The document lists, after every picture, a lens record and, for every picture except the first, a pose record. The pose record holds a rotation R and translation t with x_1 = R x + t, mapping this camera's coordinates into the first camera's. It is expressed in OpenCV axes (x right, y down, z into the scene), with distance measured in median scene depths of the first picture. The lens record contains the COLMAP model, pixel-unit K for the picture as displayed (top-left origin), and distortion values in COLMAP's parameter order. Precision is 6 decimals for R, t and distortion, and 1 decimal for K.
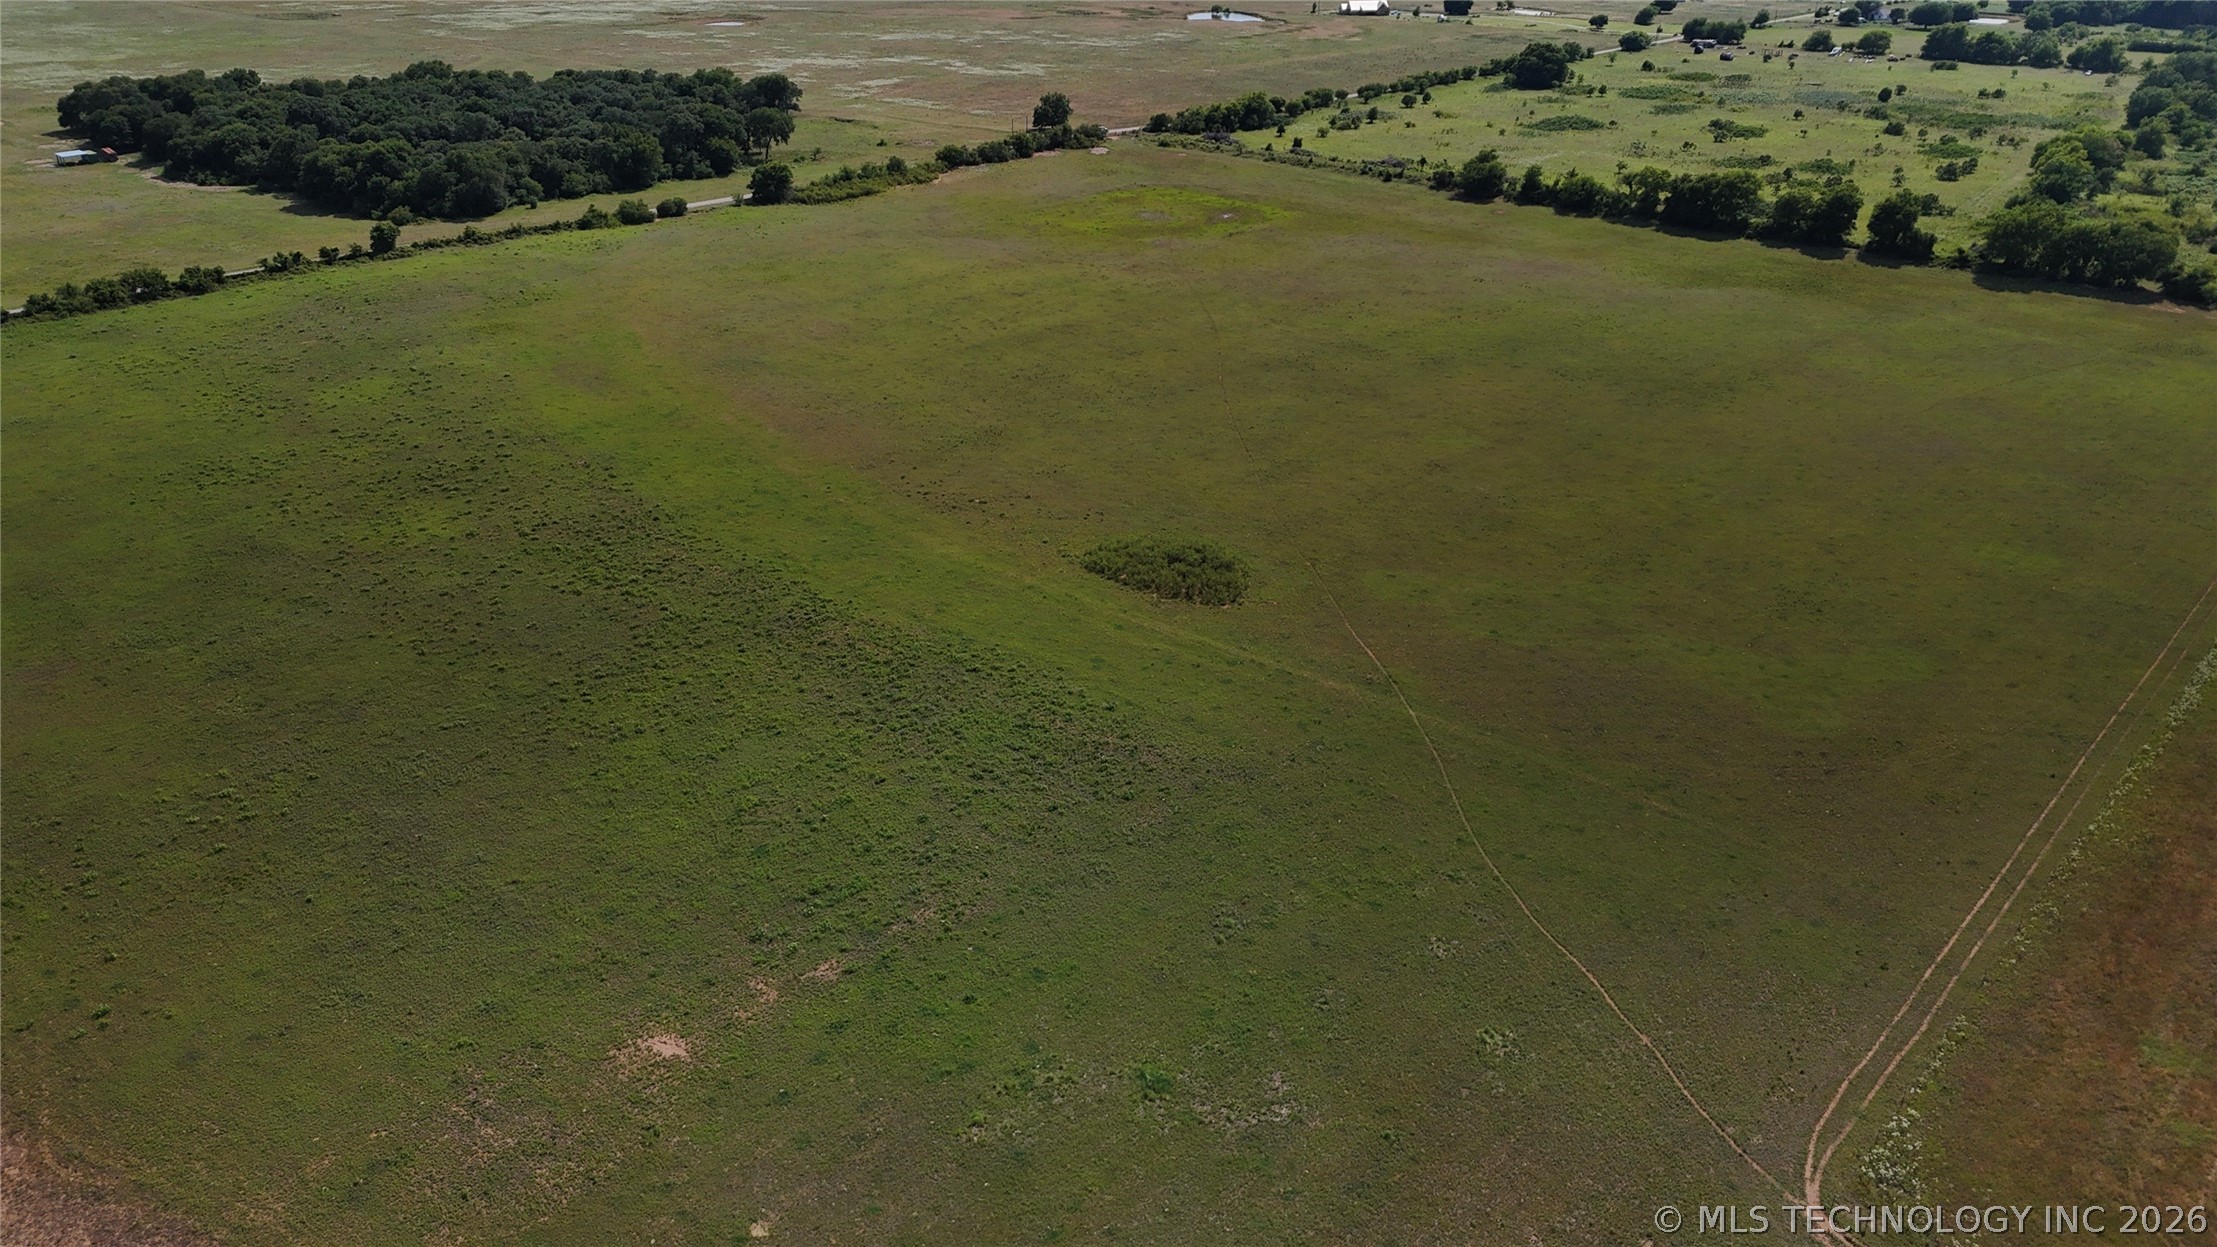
lens RADIAL K [[1621.4, 0, 1108.5], [0, 1621.4, 623.5], [0, 0, 1]] dist [0.076686, -0.075812]
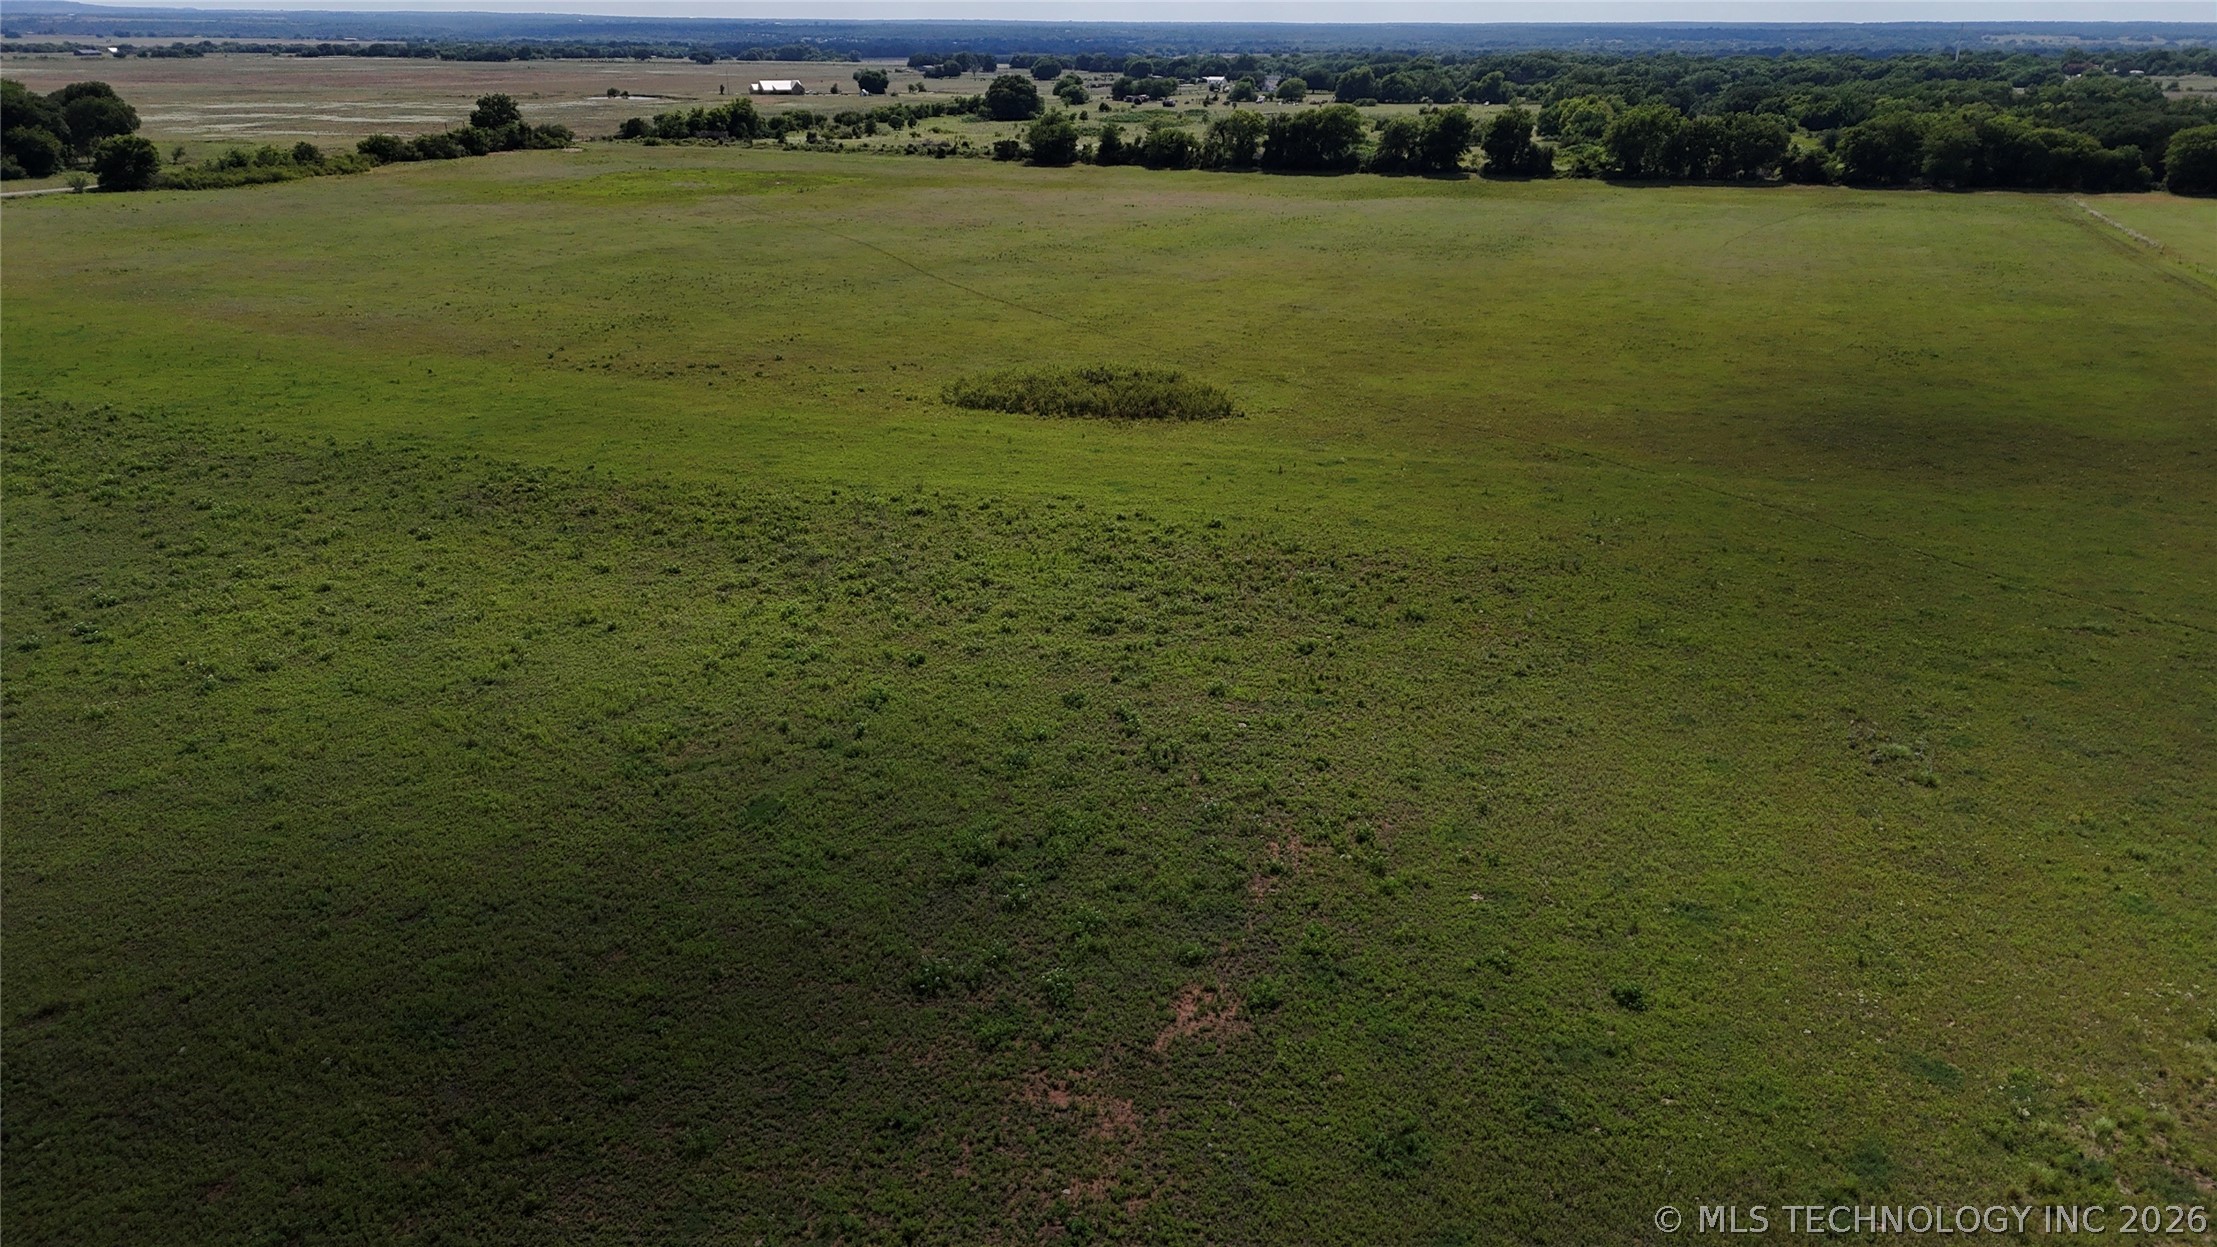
lens RADIAL K [[1624.9, 0, 1108.5], [0, 1624.9, 623.5], [0, 0, 1]] dist [0.071549, -0.062105]
pose [[0.926201, -0.133747, 0.352511, -0.097238], [0.166973, 0.983787, -0.065452, 0.049018], [-0.338042, 0.119481, 0.933516, 0.220123]]
